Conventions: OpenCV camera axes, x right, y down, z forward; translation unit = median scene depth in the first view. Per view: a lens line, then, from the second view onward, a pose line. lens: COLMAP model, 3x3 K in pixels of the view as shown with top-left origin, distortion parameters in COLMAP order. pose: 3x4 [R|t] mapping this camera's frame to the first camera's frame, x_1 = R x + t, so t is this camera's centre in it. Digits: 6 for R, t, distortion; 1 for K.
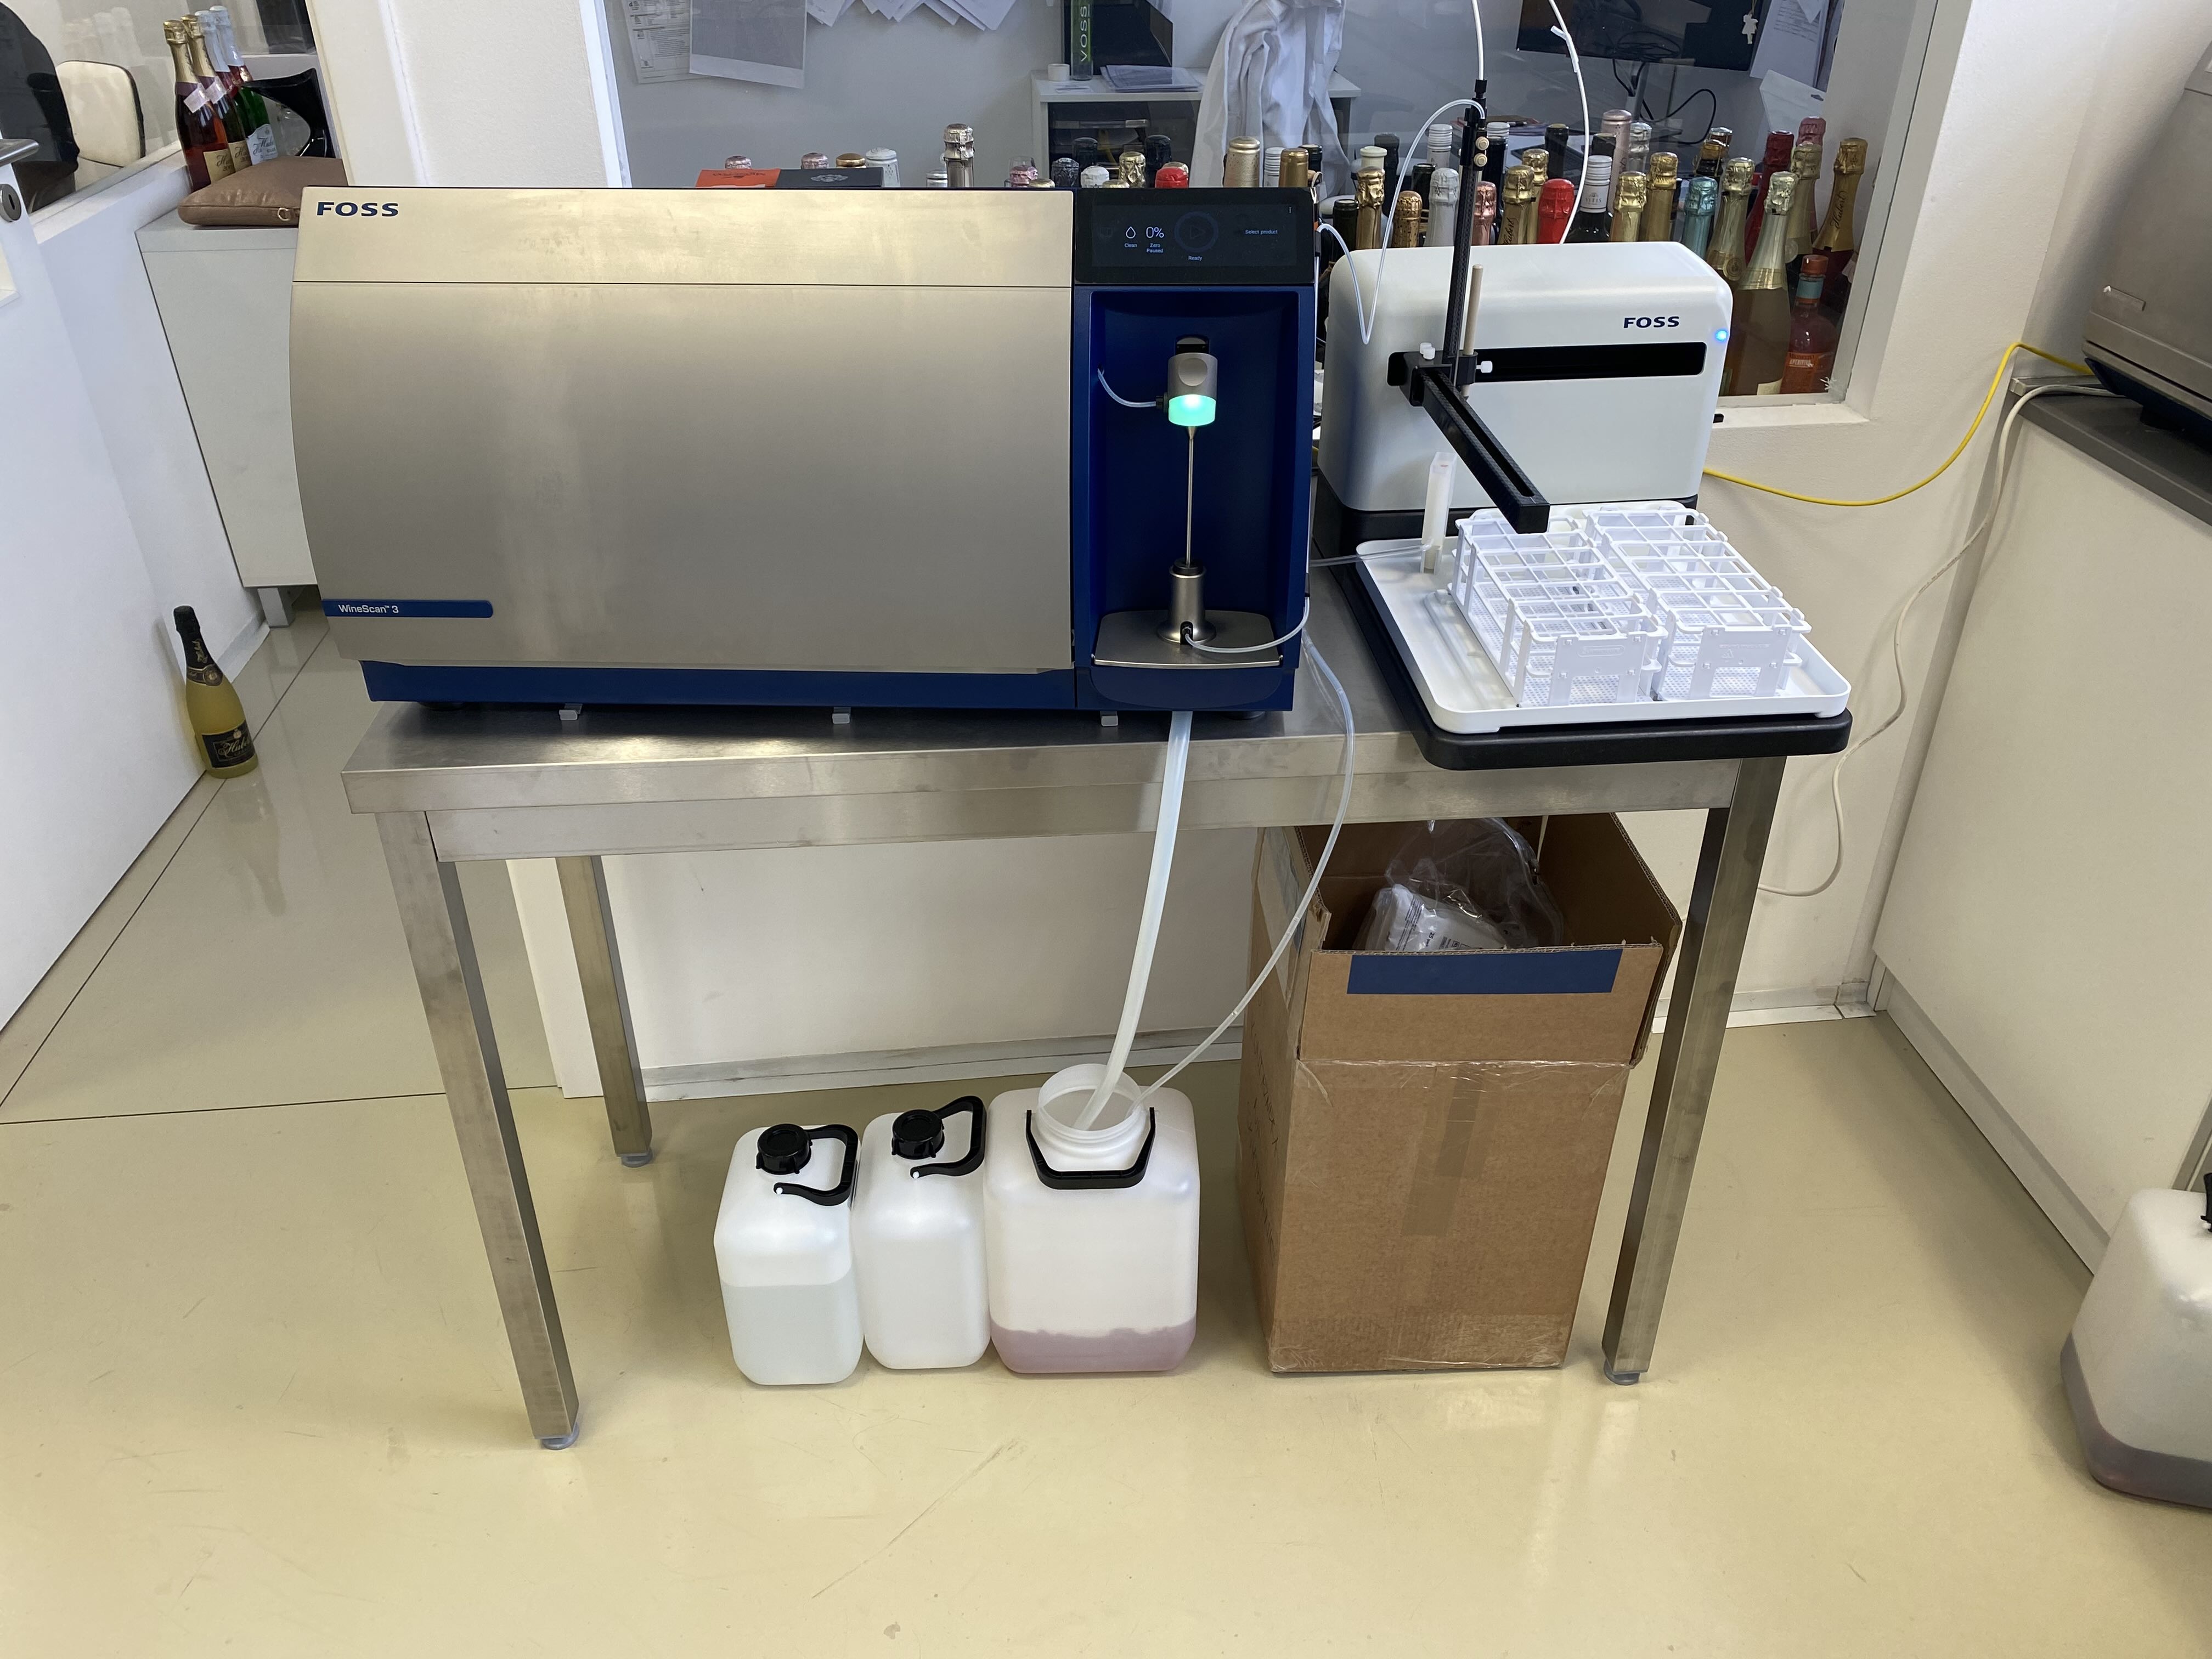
lens RADIAL K [[1680.0, 0, 1109.2], [0, 1680.0, 827.6], [0, 0, 1]] dist [0.009822, -0.002415]
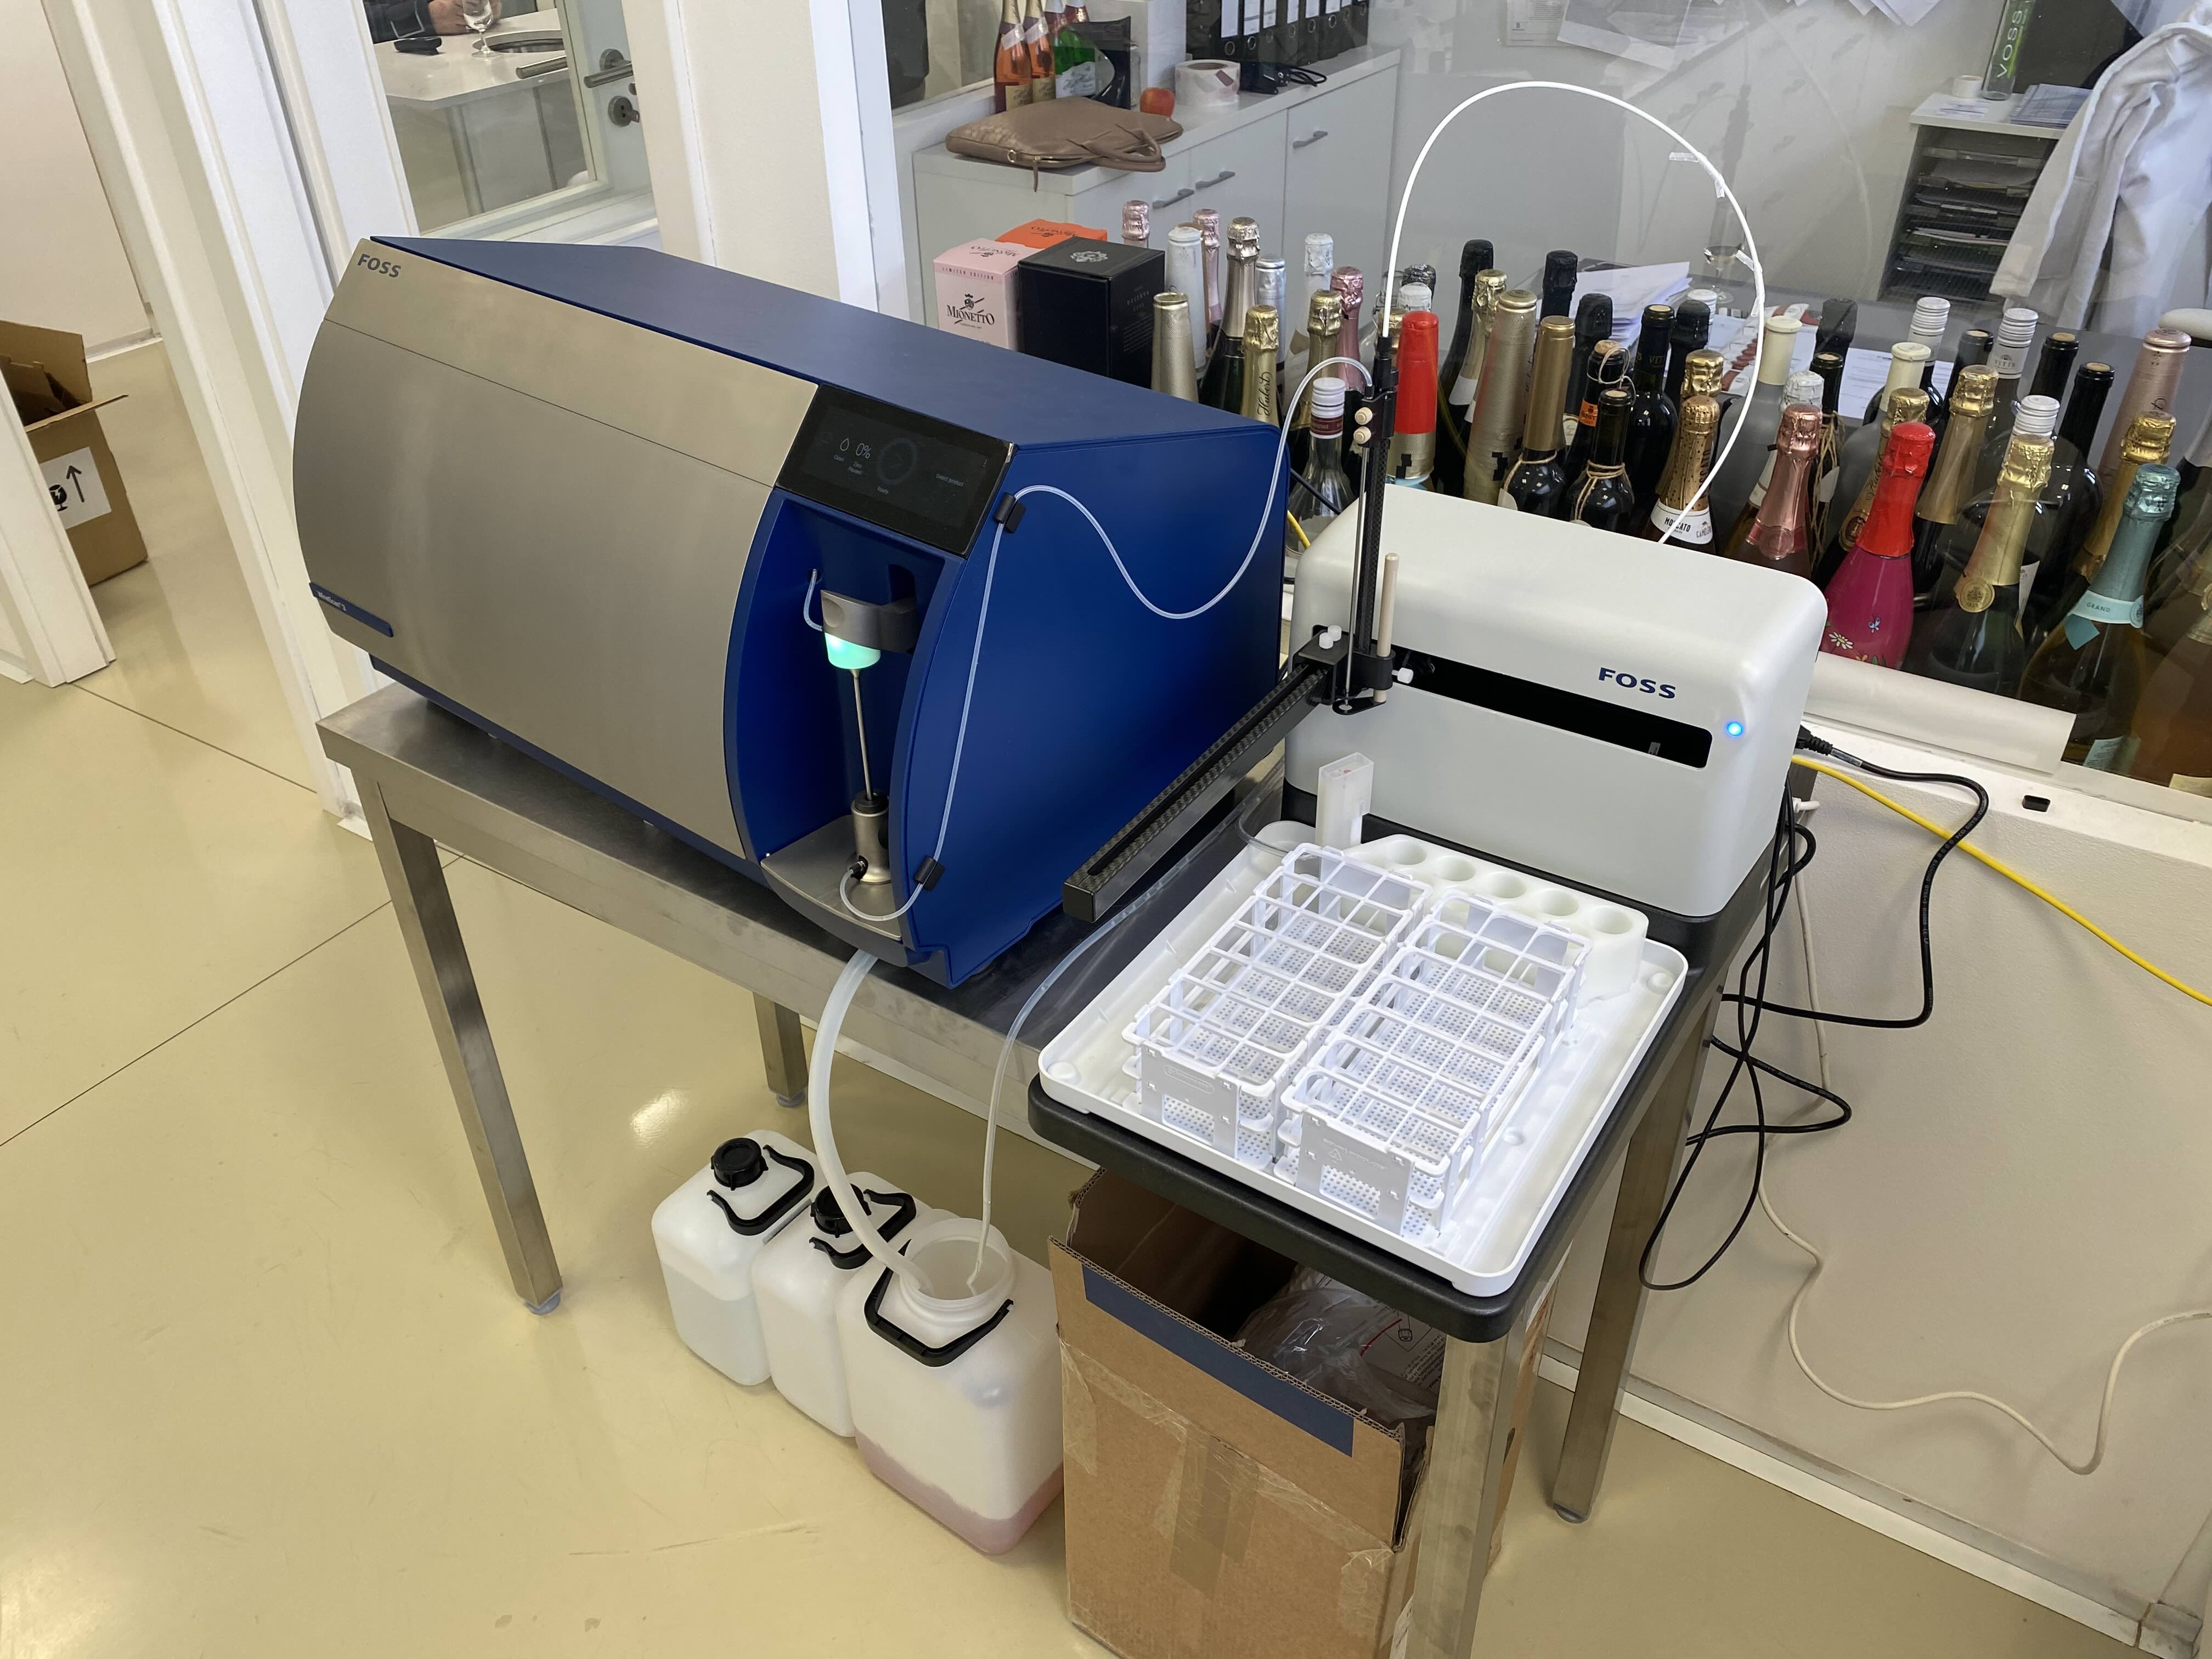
lens RADIAL K [[1680.0, 0, 1108.8], [0, 1680.0, 826.5], [0, 0, 1]] dist [0.009822, -0.002415]
pose [[0.788534, 0.344866, -0.509198, 0.337082], [-0.315523, 0.937561, 0.146372, -0.174153], [0.527882, 0.045244, 0.848111, 0.163637]]
